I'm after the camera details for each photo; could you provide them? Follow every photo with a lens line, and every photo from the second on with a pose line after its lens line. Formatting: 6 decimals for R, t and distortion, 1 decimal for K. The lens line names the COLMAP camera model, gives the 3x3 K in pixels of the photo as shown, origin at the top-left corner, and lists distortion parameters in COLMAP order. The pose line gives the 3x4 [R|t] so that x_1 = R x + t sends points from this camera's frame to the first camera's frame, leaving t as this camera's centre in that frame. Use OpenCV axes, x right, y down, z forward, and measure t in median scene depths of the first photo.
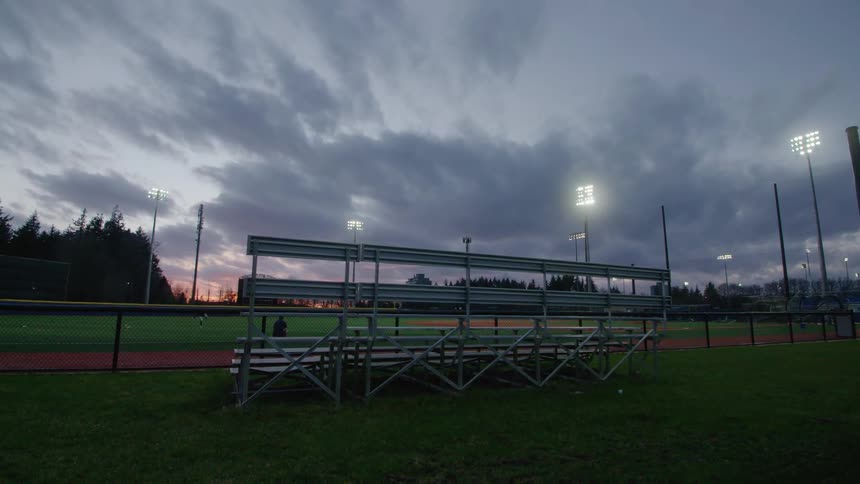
lens RADIAL K [[456.6, 0, 430.0], [0, 456.6, 242.0], [0, 0, 1]] dist [-0.017646, -0.019631]
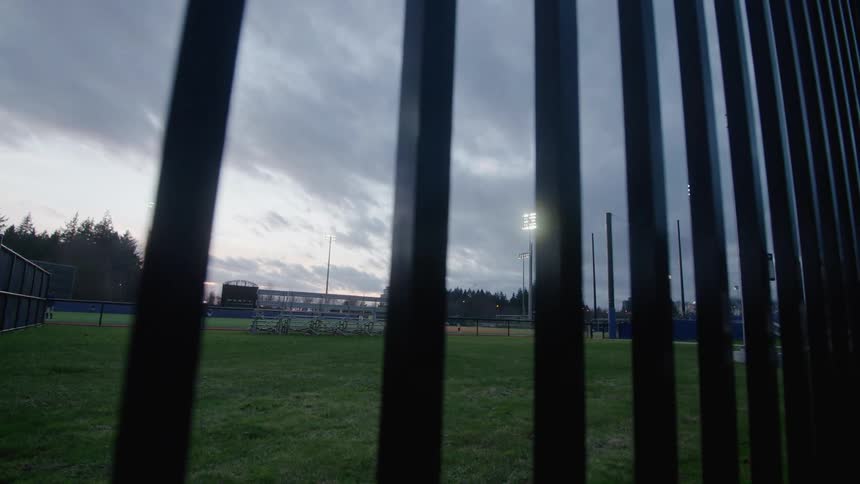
lens RADIAL K [[456.6, 0, 430.0], [0, 456.6, 242.0], [0, 0, 1]] dist [-0.017646, -0.019631]
pose [[0.998775, 0.034287, 0.035677, 0.034649], [-0.033613, 0.999248, -0.019322, -0.013870], [-0.036313, 0.018099, 0.999177, -0.106969]]
